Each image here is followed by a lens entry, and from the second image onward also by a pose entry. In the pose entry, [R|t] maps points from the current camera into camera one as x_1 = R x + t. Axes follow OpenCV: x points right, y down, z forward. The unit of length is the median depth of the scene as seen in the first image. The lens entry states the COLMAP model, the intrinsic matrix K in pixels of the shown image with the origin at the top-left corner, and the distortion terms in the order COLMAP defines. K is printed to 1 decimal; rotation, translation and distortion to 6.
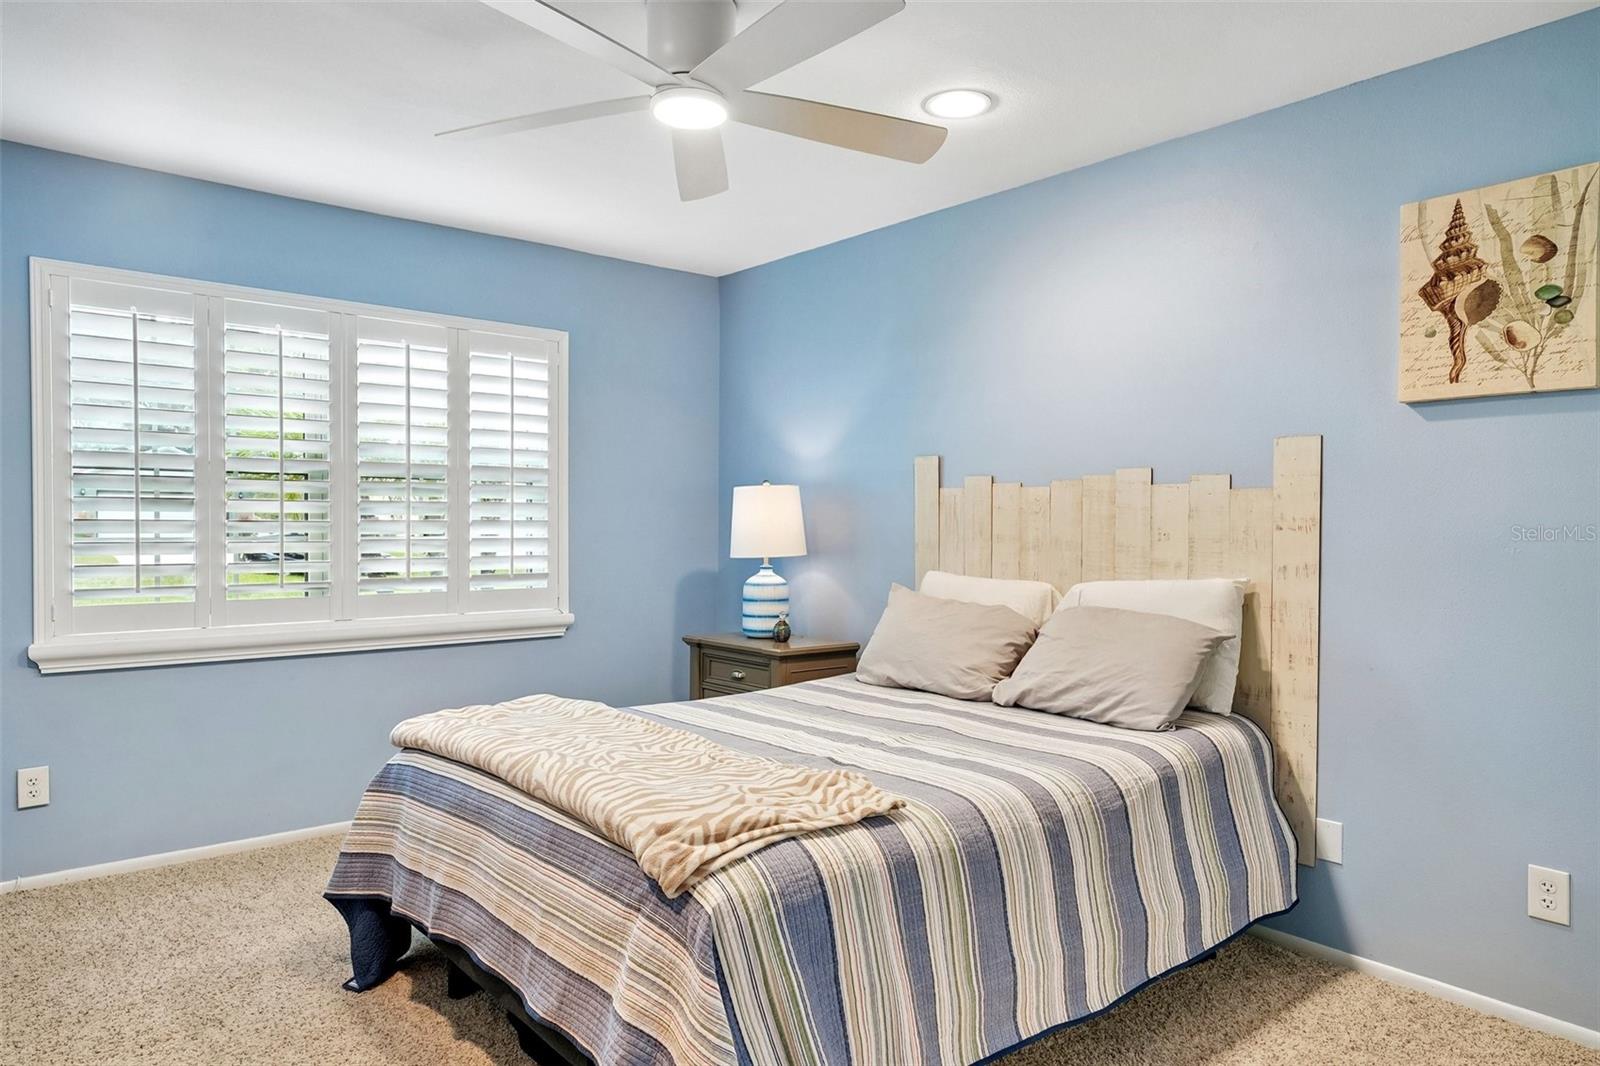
lens RADIAL K [[1010.1, 0, 800.0], [0, 1010.1, 533.0], [0, 0, 1]] dist [0.026886, -0.000444]
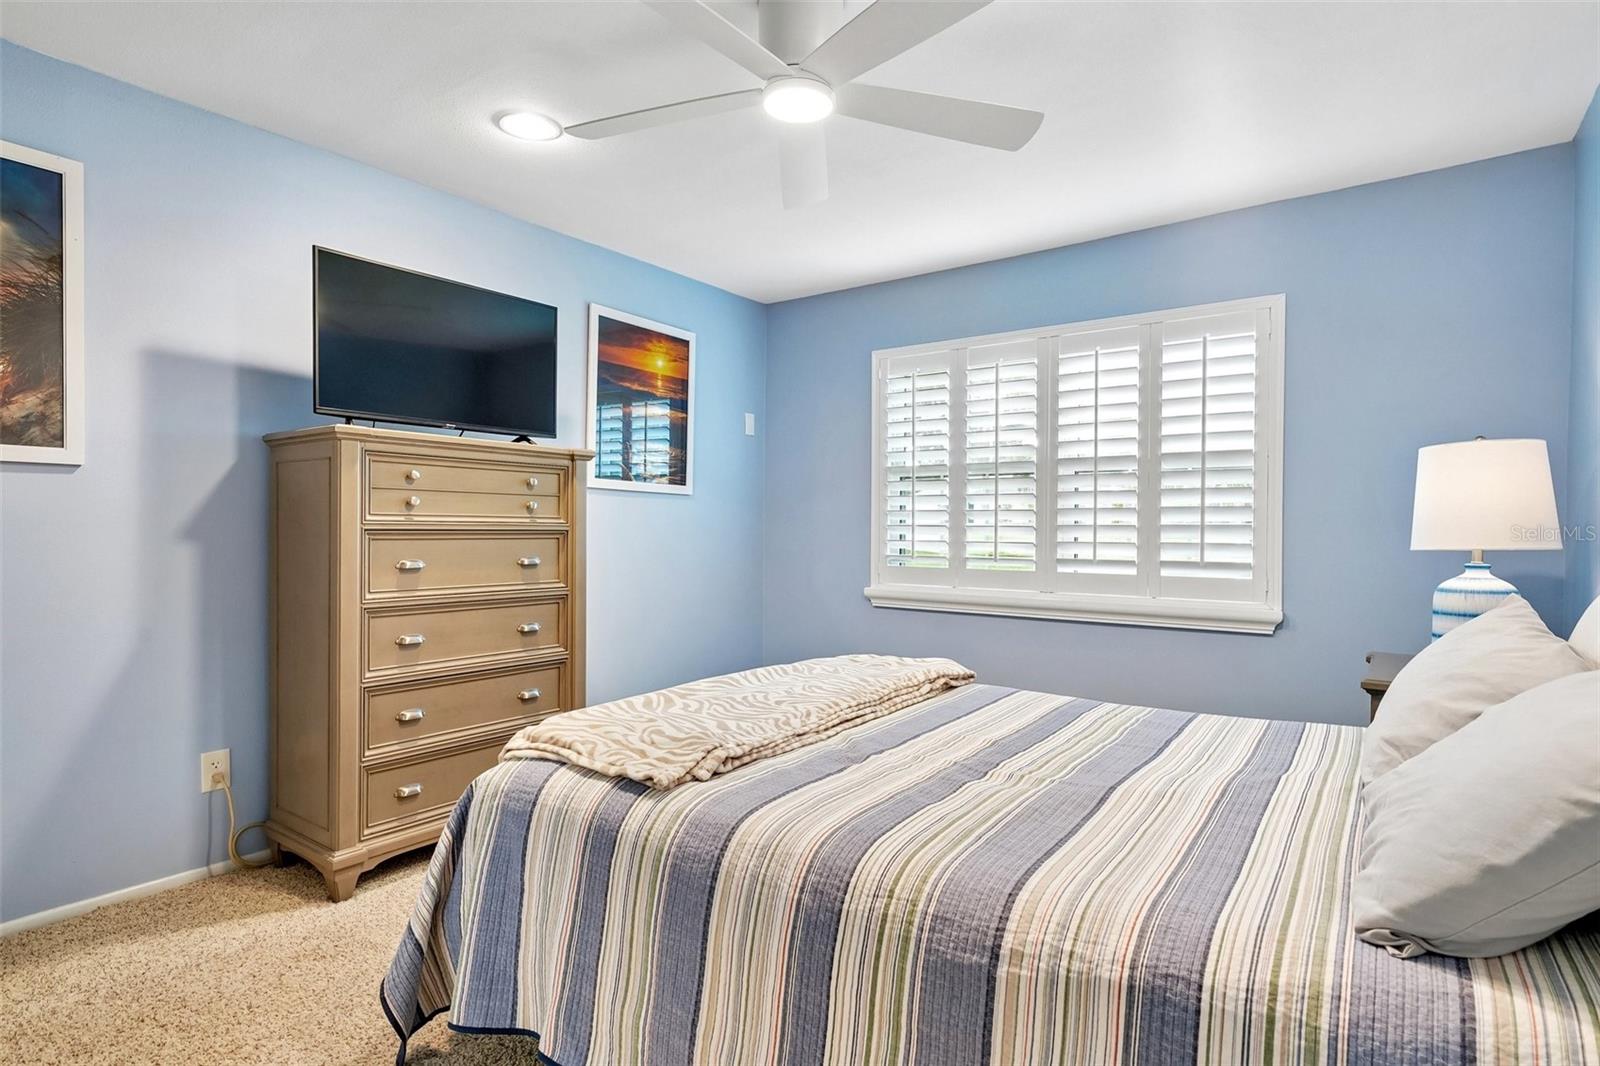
lens RADIAL K [[843.3, 0, 797.8], [0, 843.3, 532.3], [0, 0, 1]] dist [0.001415, 0.000480]
pose [[0.234442, 0.002462, -0.972127, 0.457101], [-0.012046, 0.999927, -0.000373, 0.019239], [0.972055, 0.011798, 0.234455, 0.486311]]
